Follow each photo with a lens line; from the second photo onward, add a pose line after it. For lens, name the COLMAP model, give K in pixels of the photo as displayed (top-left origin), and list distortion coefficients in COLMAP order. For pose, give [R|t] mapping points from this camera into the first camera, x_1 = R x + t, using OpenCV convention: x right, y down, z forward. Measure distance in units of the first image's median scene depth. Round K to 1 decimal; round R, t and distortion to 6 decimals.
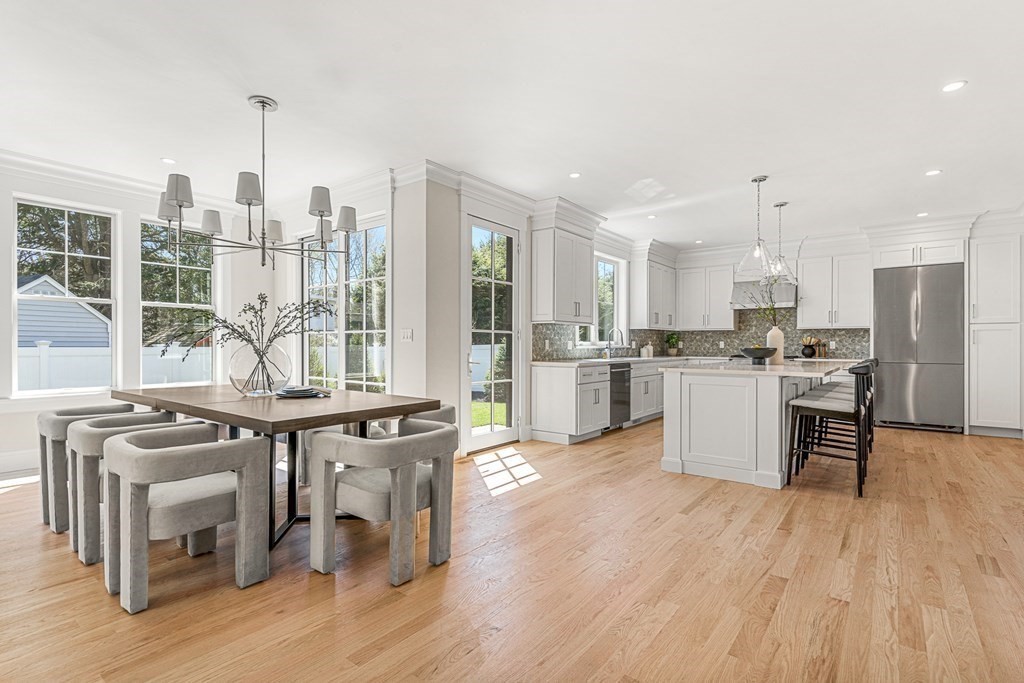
lens RADIAL K [[478.9, 0, 530.2], [0, 478.9, 343.4], [0, 0, 1]] dist [0.000100, 0.000224]
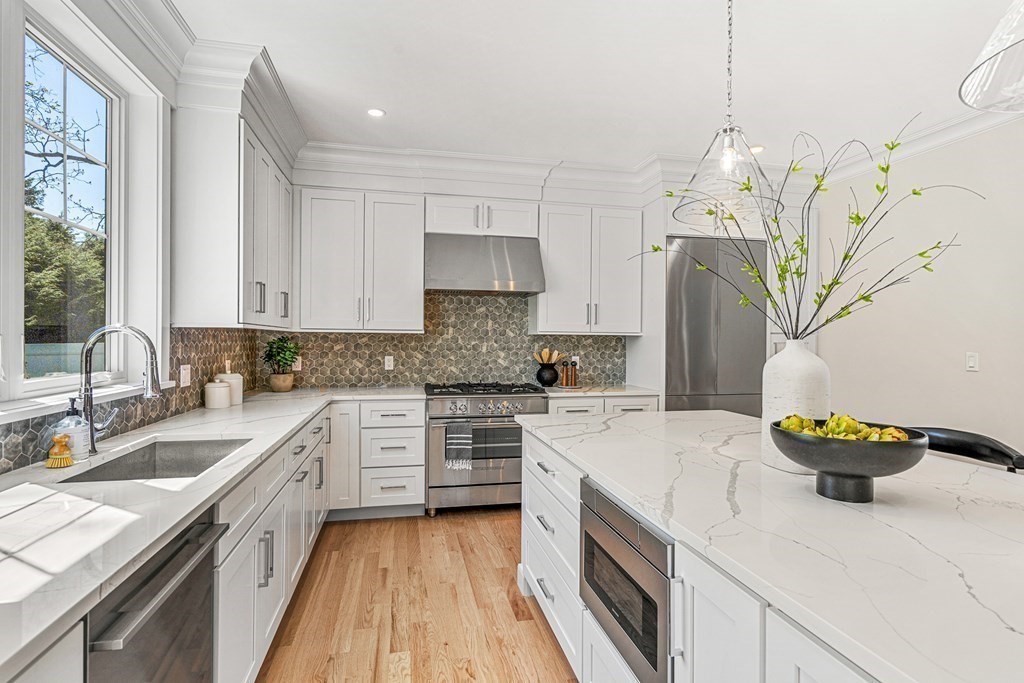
lens RADIAL K [[522.6, 0, 512.2], [0, 522.6, 342.1], [0, 0, 1]] dist [-0.007475, 0.002272]
pose [[0.669954, 0.001041, 0.742402, 0.140453], [-0.007148, 0.999962, 0.005049, -0.032095], [-0.742369, -0.008689, 0.669935, 0.820718]]
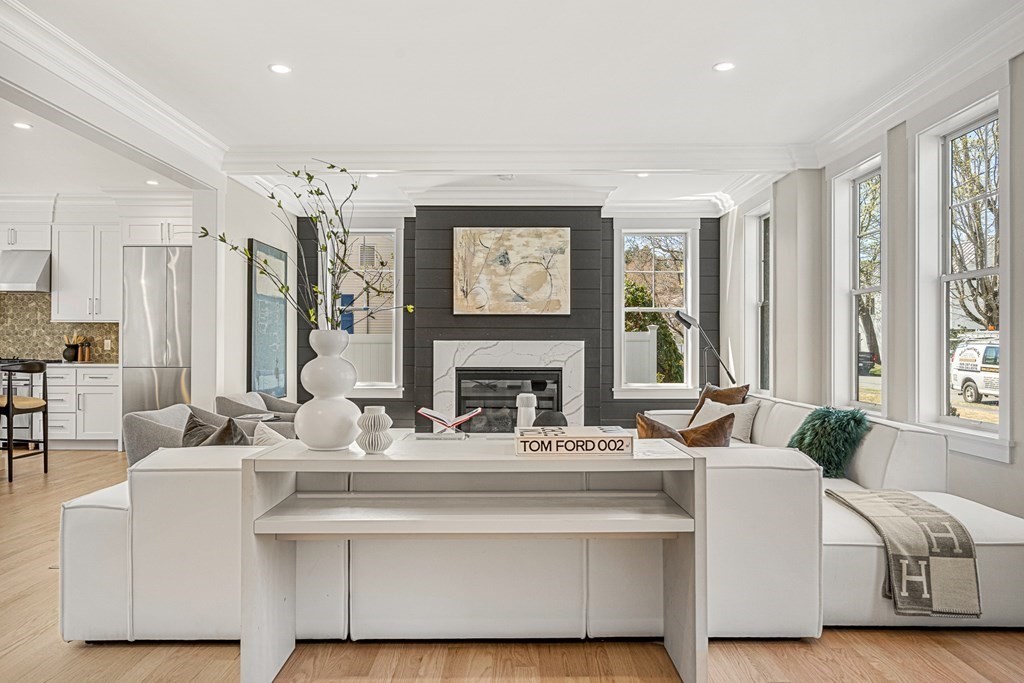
lens RADIAL K [[733.1, 0, 521.7], [0, 733.1, 334.9], [0, 0, 1]] dist [-0.002630, 0.007542]
pose [[0.807834, 0.009500, 0.589333, 0.624086], [-0.001693, 0.999903, -0.013798, 0.003031], [-0.589407, 0.010149, 0.807772, -0.370906]]
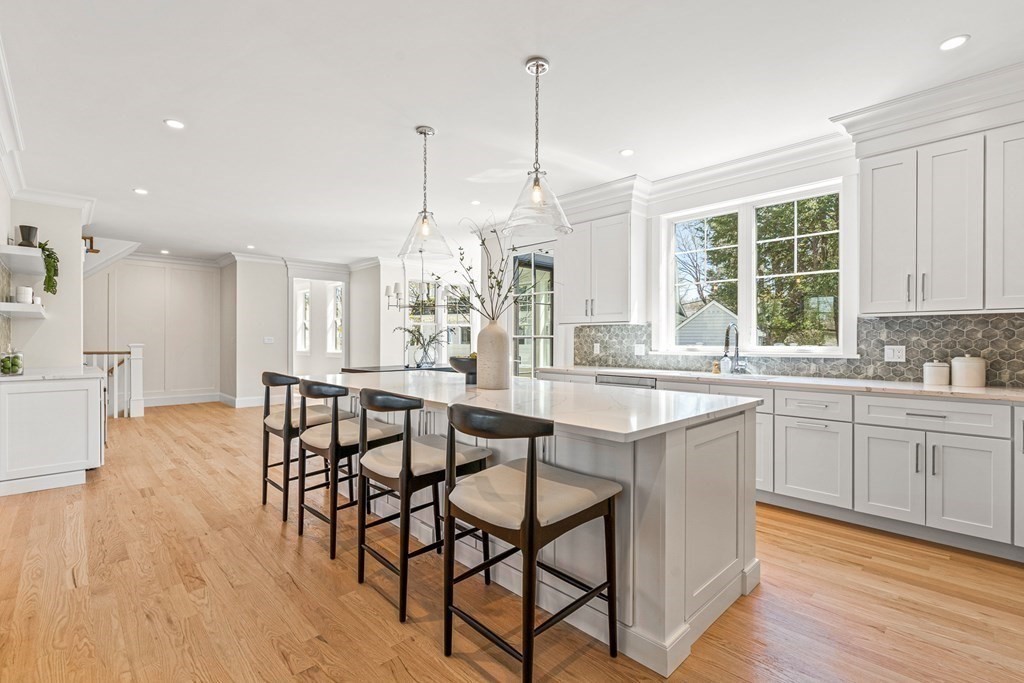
lens RADIAL K [[461.2, 0, 523.1], [0, 461.2, 341.9], [0, 0, 1]] dist [0.000300, 0.001028]
pose [[-0.141326, 0.002518, -0.989960, 0.930873], [-0.001246, 0.999996, 0.002721, -0.012137], [0.989962, 0.001618, -0.141322, 0.993302]]
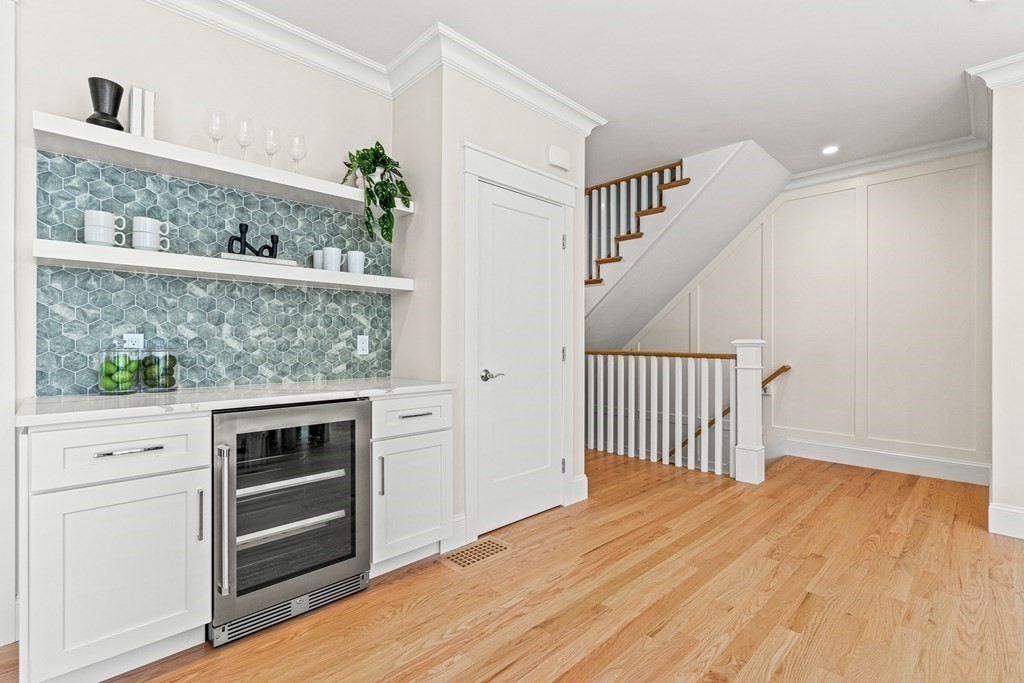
lens RADIAL K [[461.2, 0, 520.2], [0, 461.2, 337.6], [0, 0, 1]] dist [0.000300, 0.001028]
pose [[-0.986621, -0.001007, 0.163030, 0.085480], [-0.002644, 0.999948, -0.009824, 0.000430], [-0.163011, -0.010123, -0.986572, 0.483102]]
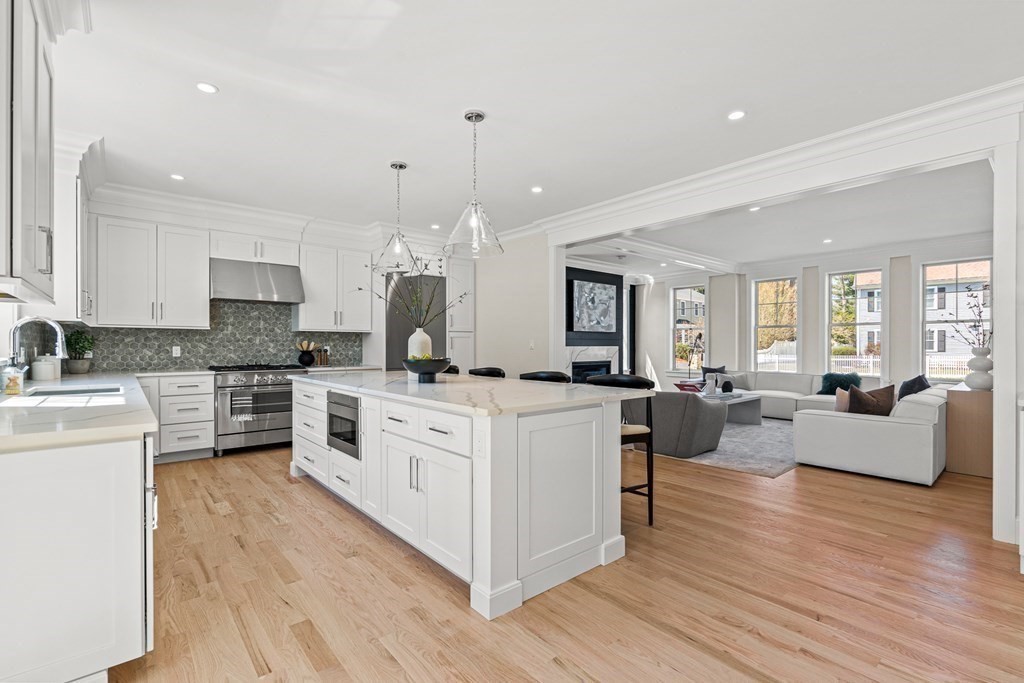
lens RADIAL K [[461.2, 0, 508.2], [0, 461.2, 342.1], [0, 0, 1]] dist [0.000300, 0.001028]
pose [[0.242166, 0.006353, 0.970214, -0.124574], [0.000155, 0.999978, -0.006586, -0.008748], [-0.970235, 0.001745, 0.242160, 0.625621]]
